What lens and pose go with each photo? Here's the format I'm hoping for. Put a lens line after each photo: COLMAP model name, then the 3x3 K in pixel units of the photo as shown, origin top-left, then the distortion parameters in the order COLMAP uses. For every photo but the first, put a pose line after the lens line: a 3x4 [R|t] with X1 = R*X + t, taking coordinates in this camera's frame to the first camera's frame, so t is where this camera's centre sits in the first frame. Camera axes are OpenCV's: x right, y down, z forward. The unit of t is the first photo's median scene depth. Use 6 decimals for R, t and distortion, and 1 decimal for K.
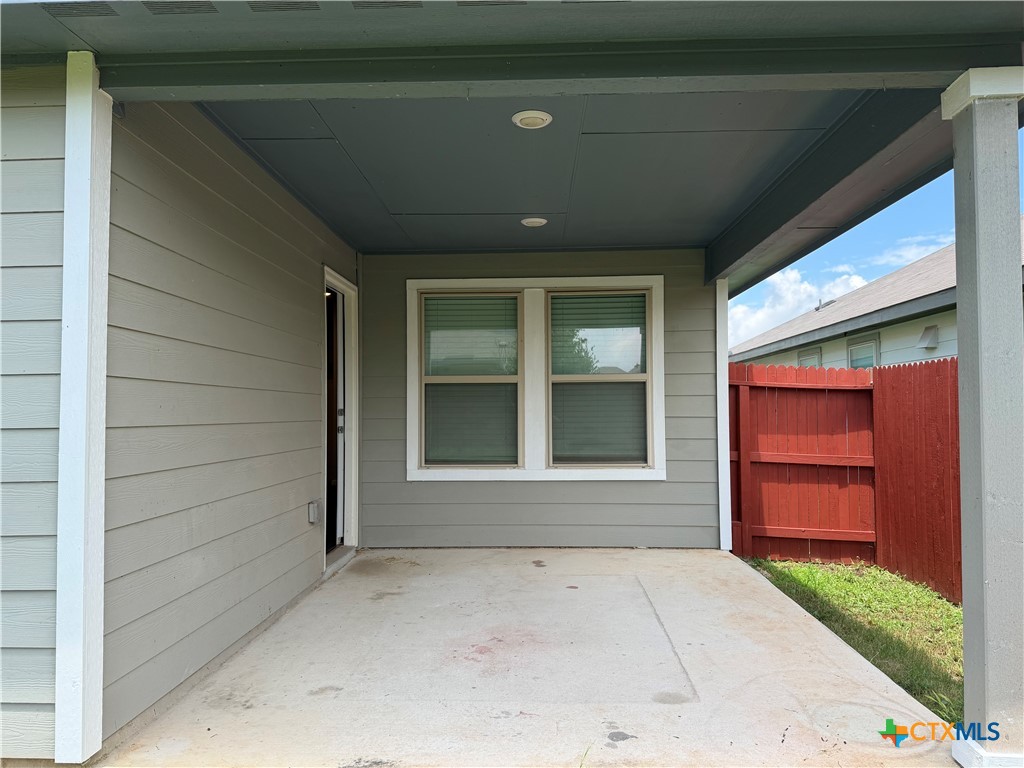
lens RADIAL K [[717.5, 0, 505.2], [0, 717.5, 380.6], [0, 0, 1]] dist [-0.012048, -0.009716]
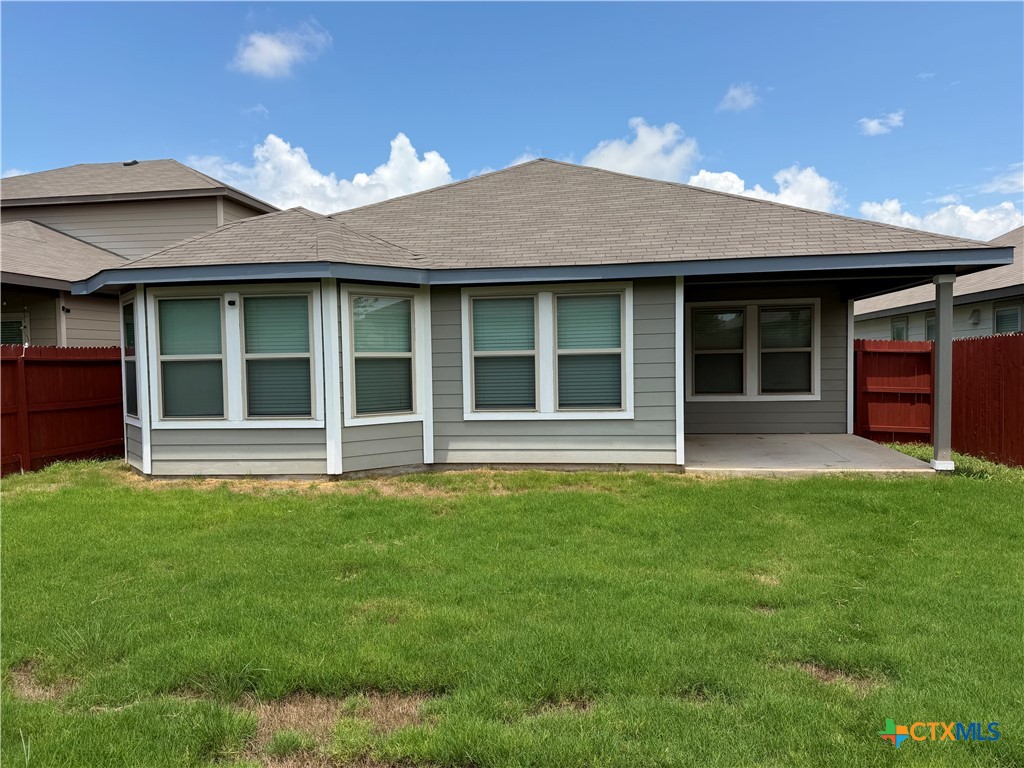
lens RADIAL K [[717.5, 0, 518.4], [0, 717.5, 393.8], [0, 0, 1]] dist [-0.012048, -0.009716]
pose [[0.995384, -0.008376, -0.095604, -0.395976], [0.017624, 0.995196, 0.096302, -0.082455], [0.094338, -0.097543, 0.990750, -0.995948]]
